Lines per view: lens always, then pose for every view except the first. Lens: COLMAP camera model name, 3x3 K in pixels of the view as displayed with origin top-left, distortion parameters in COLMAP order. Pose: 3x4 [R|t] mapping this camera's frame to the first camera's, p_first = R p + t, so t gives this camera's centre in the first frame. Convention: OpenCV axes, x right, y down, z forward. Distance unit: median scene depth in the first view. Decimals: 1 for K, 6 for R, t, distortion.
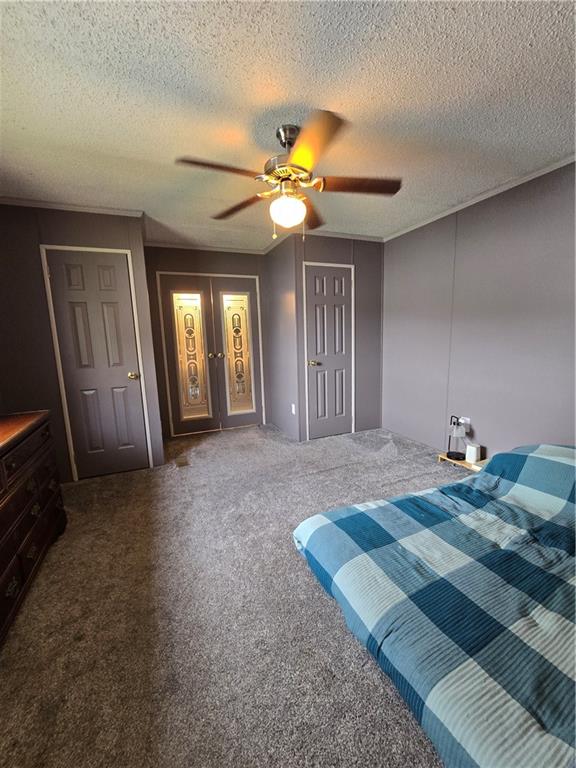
lens RADIAL K [[315.2, 0, 285.2], [0, 315.2, 384.7], [0, 0, 1]] dist [-0.000612, 0.000871]
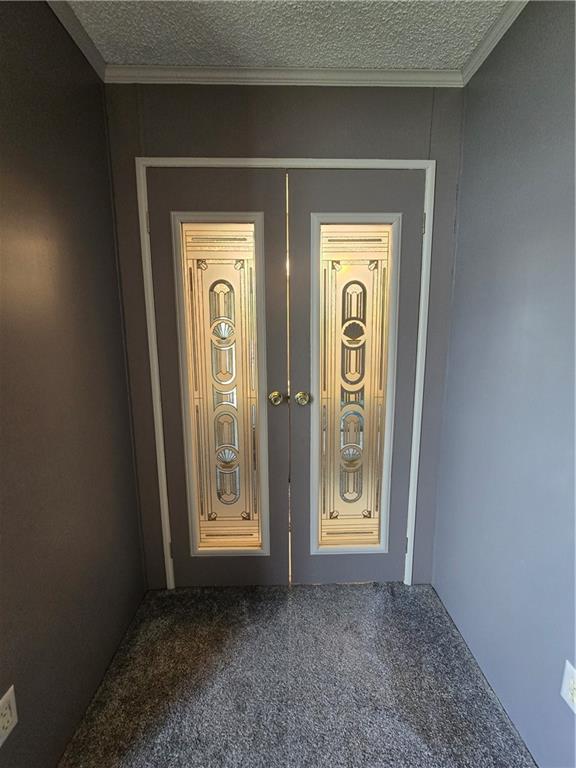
lens RADIAL K [[315.2, 0, 284.2], [0, 315.2, 377.6], [0, 0, 1]] dist [-0.000612, 0.000871]
pose [[0.930166, 0.080462, -0.358213, -0.144349], [-0.078142, 0.996722, 0.020975, -0.182692], [0.358727, 0.008482, 0.933404, 0.984399]]
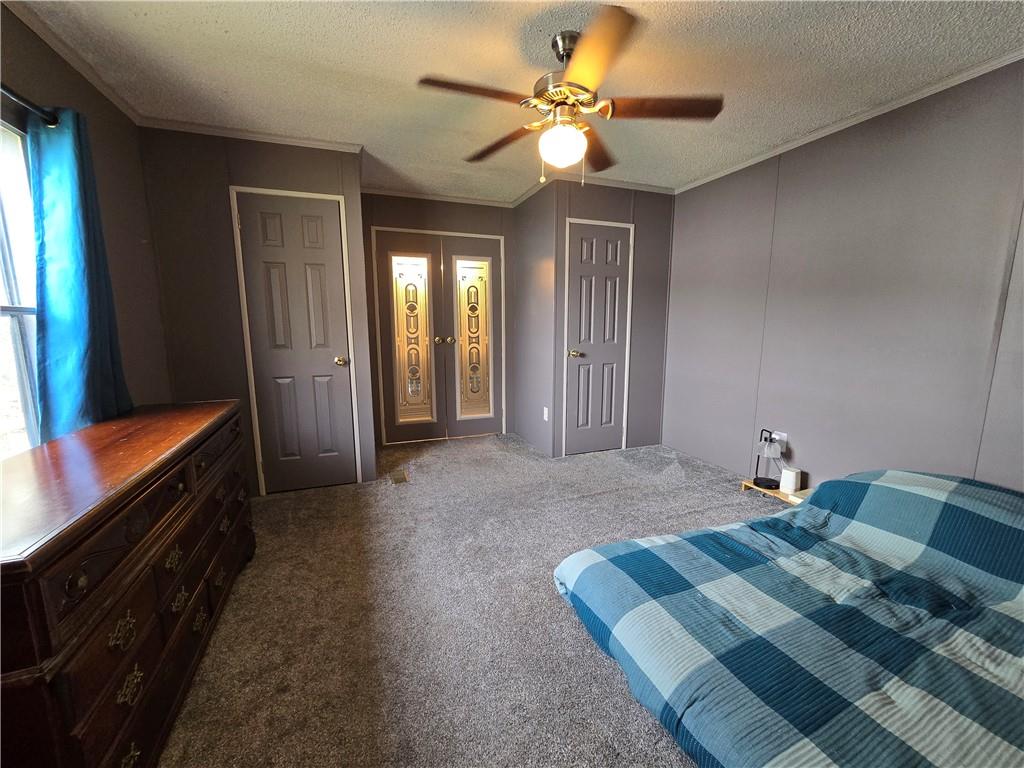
lens RADIAL K [[420.3, 0, 511.0], [0, 420.3, 387.9], [0, 0, 1]] dist [-0.000612, 0.000871]
pose [[0.999057, 0.034380, -0.026521, -0.043862], [-0.034300, 0.999406, 0.003476, 0.019135], [0.026625, -0.002563, 0.999642, -0.007545]]
